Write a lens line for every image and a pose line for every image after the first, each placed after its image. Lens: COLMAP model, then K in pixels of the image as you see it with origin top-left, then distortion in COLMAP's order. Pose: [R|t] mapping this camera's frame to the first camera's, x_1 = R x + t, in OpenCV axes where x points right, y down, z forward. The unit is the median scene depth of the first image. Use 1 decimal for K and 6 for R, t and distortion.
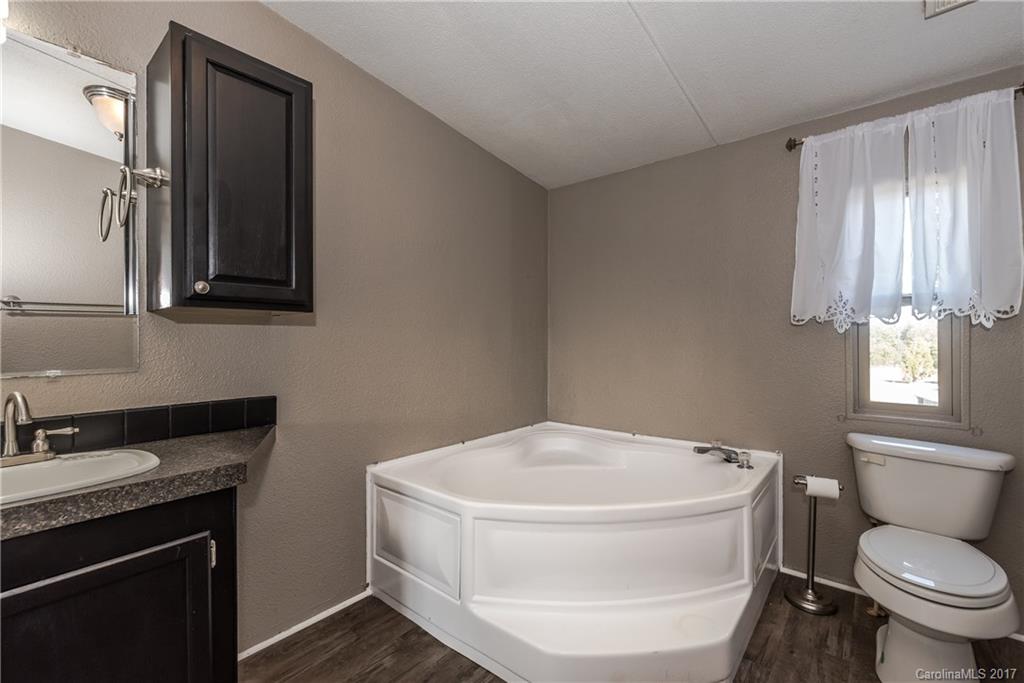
lens RADIAL K [[443.5, 0, 514.0], [0, 443.5, 338.3], [0, 0, 1]] dist [0.005110, 0.000537]
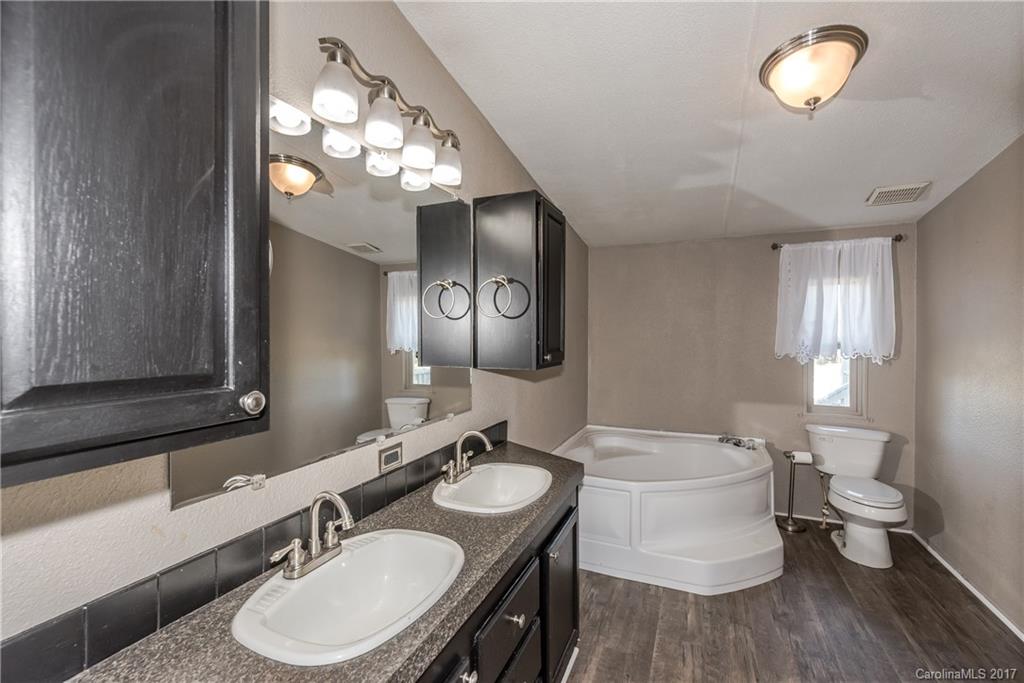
lens RADIAL K [[448.3, 0, 512.0], [0, 448.3, 341.5], [0, 0, 1]] dist [0.000893, 0.000038]
pose [[0.960556, -0.000090, 0.278088, -0.835543], [-0.003604, 0.999912, 0.012772, -0.125319], [-0.278065, -0.013270, 0.960471, -0.333059]]
